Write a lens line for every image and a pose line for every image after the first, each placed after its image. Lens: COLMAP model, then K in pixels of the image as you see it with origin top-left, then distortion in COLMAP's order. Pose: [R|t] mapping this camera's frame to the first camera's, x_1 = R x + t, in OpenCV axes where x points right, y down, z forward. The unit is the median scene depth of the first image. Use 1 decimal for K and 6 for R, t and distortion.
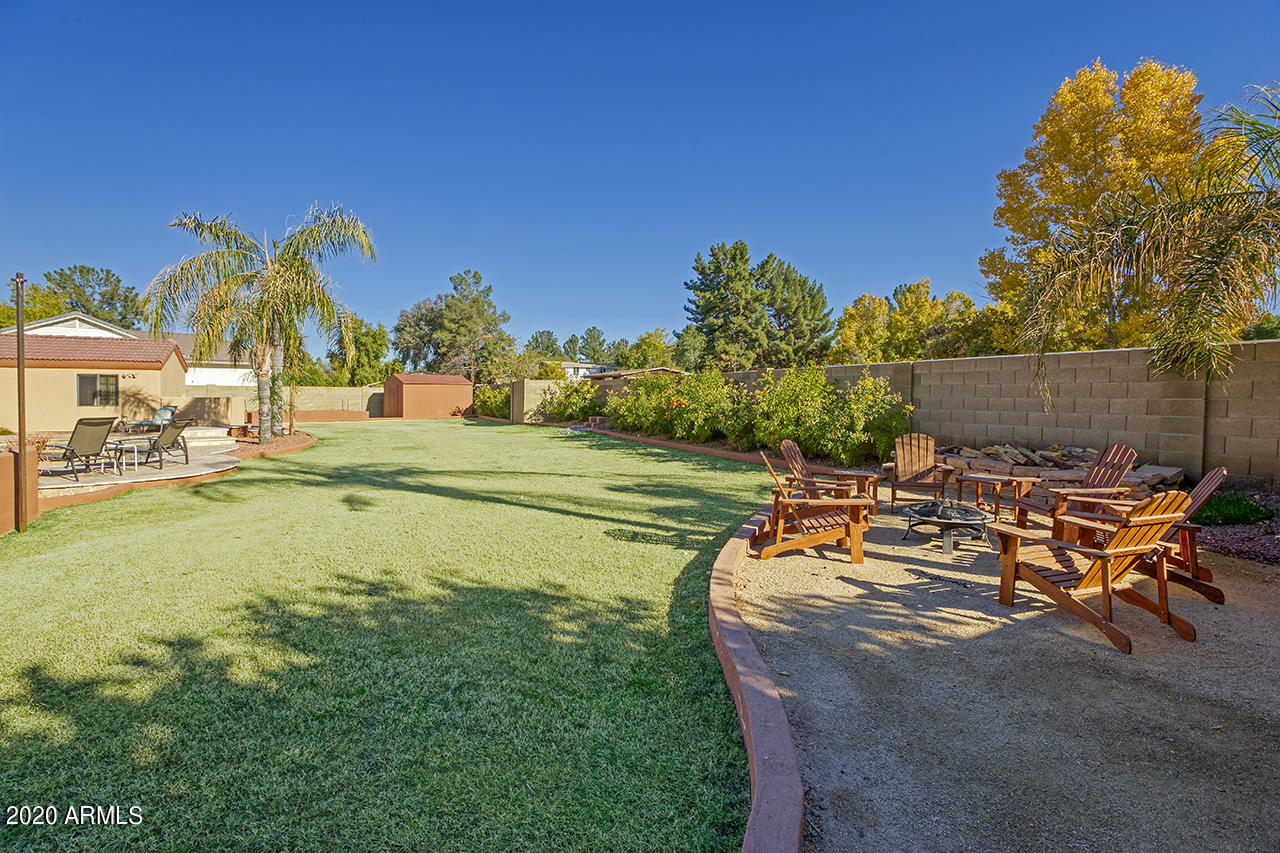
lens RADIAL K [[597.7, 0, 635.0], [0, 597.7, 428.4], [0, 0, 1]] dist [-0.069979, 0.025426]
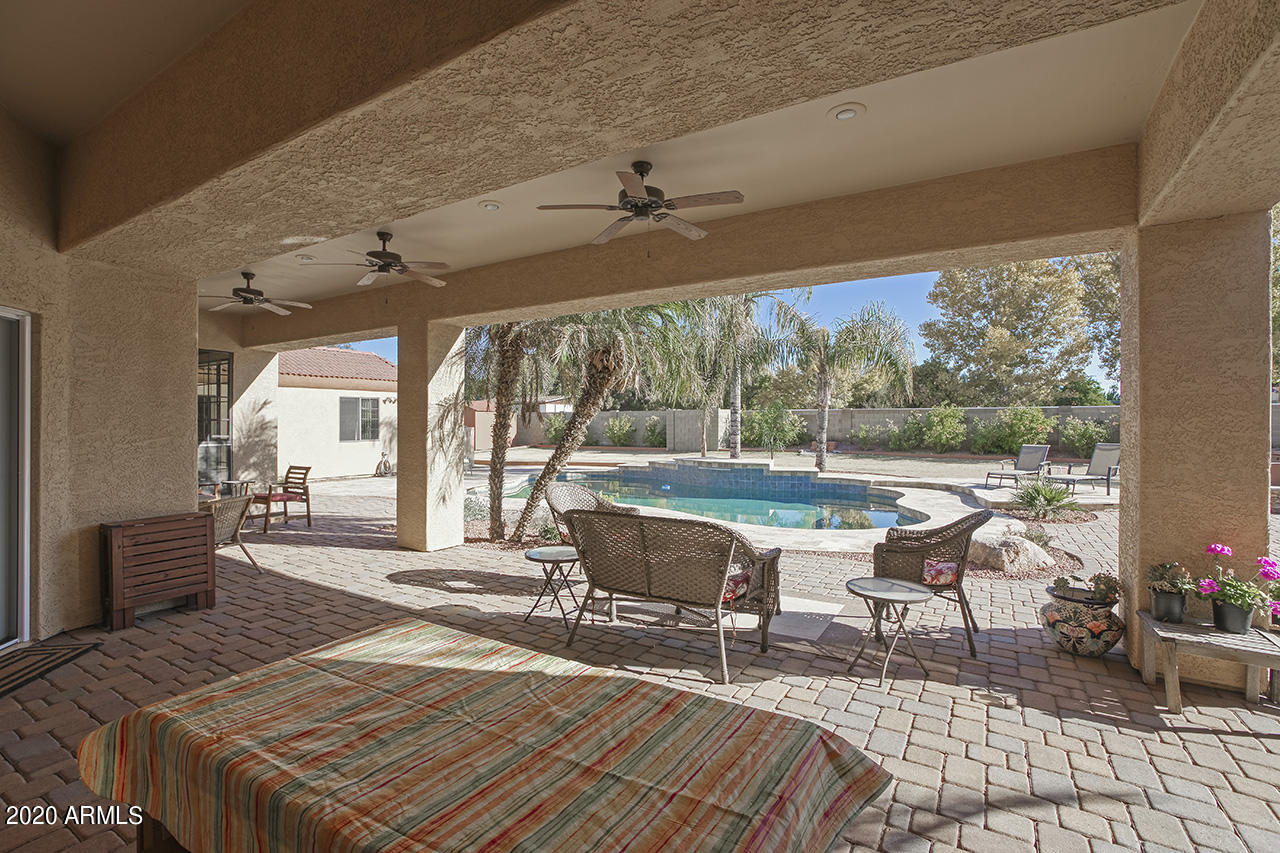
lens RADIAL K [[597.7, 0, 635.0], [0, 597.7, 428.4], [0, 0, 1]] dist [-0.069979, 0.025426]
pose [[0.858567, -0.010857, 0.512586, -0.830696], [0.033092, 0.998865, -0.034270, -0.015328], [-0.511632, 0.046386, 0.857952, 0.153383]]
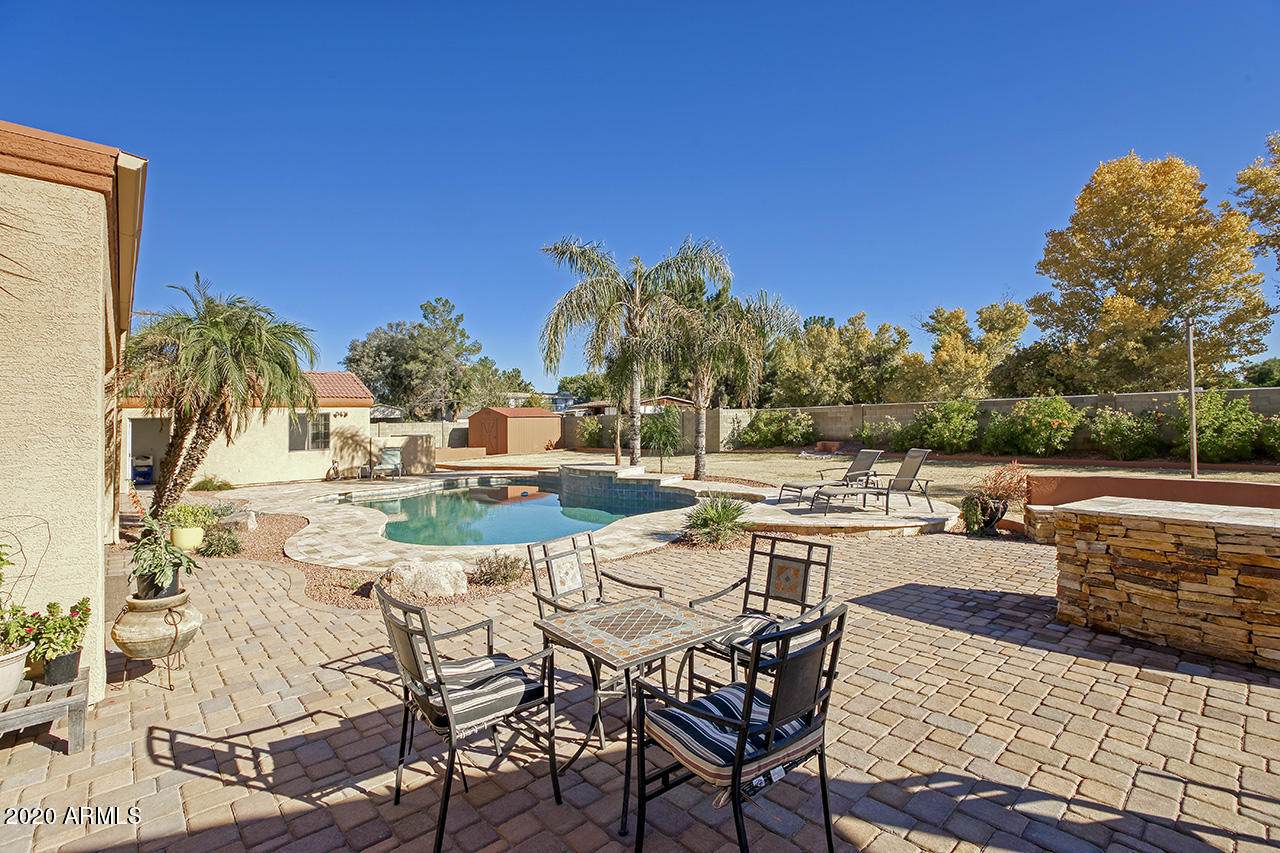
lens RADIAL K [[597.7, 0, 635.0], [0, 597.7, 428.4], [0, 0, 1]] dist [-0.069979, 0.025426]
pose [[0.970187, -0.032635, 0.240151, -0.554329], [0.044018, 0.998140, -0.042187, -0.012282], [-0.238327, 0.051501, 0.969818, 0.042581]]
